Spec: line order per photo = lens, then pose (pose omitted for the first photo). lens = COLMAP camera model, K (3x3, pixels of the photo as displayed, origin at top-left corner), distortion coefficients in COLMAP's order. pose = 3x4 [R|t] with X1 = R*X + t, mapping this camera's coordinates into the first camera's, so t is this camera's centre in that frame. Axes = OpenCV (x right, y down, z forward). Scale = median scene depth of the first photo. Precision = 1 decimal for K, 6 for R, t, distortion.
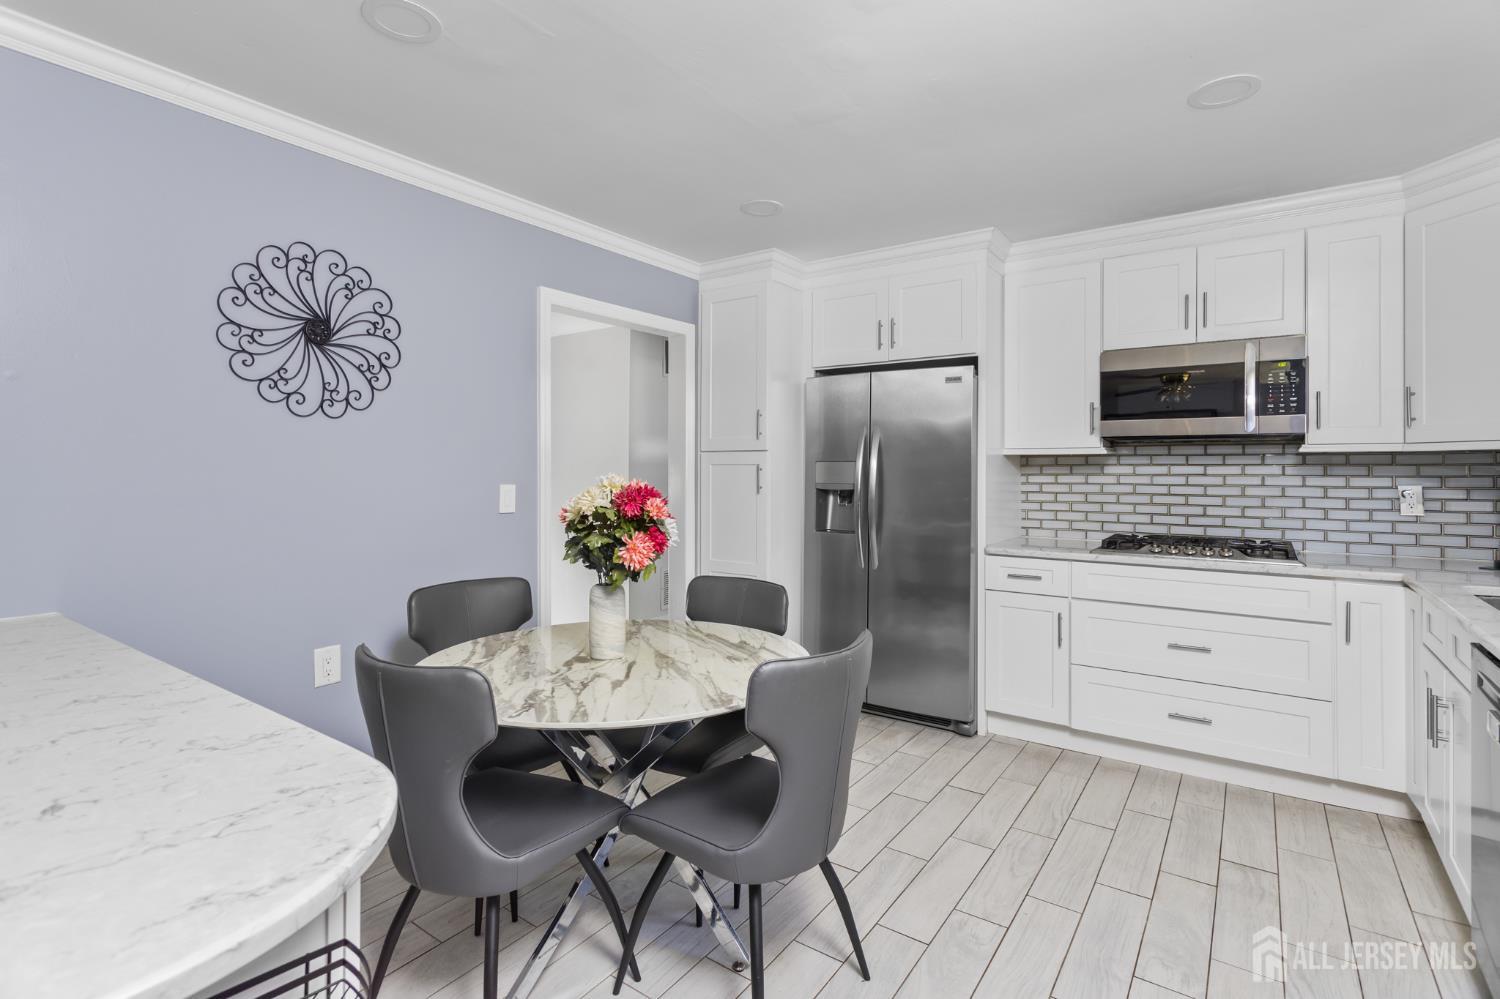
lens RADIAL K [[717.8, 0, 744.4], [0, 717.8, 460.0], [0, 0, 1]] dist [-0.002347, -0.000445]
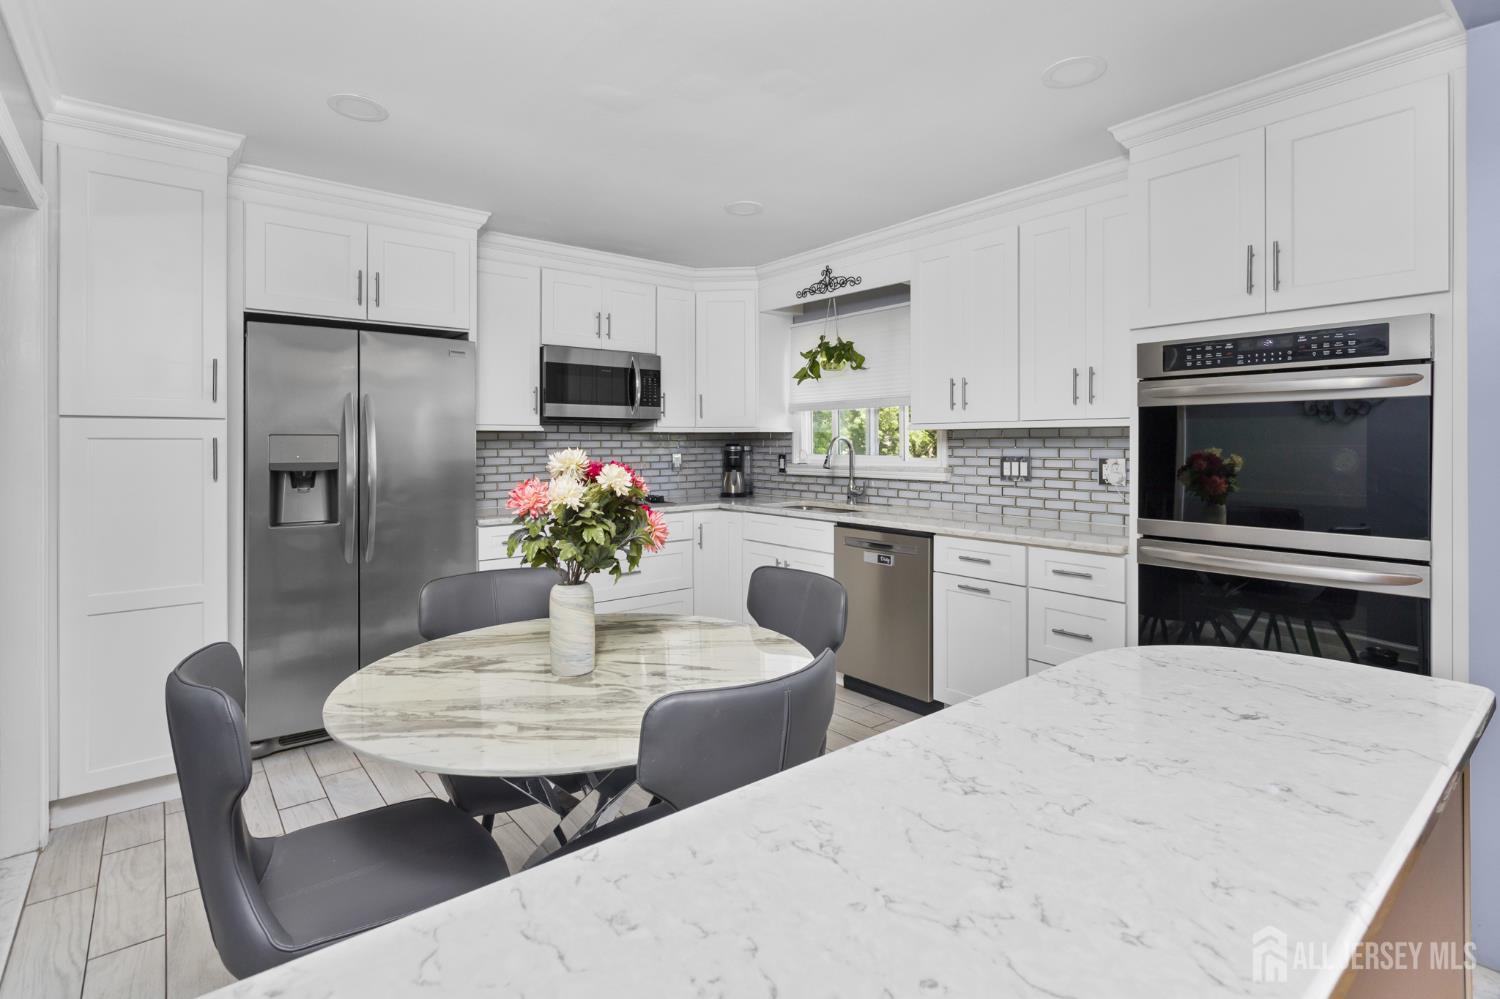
lens RADIAL K [[717.8, 0, 738.5], [0, 717.8, 444.4], [0, 0, 1]] dist [-0.002347, -0.000445]
pose [[0.287225, -0.000028, 0.957863, -0.611634], [-0.005313, 0.999985, 0.001622, 0.011346], [-0.957848, -0.005555, 0.287221, 0.387403]]
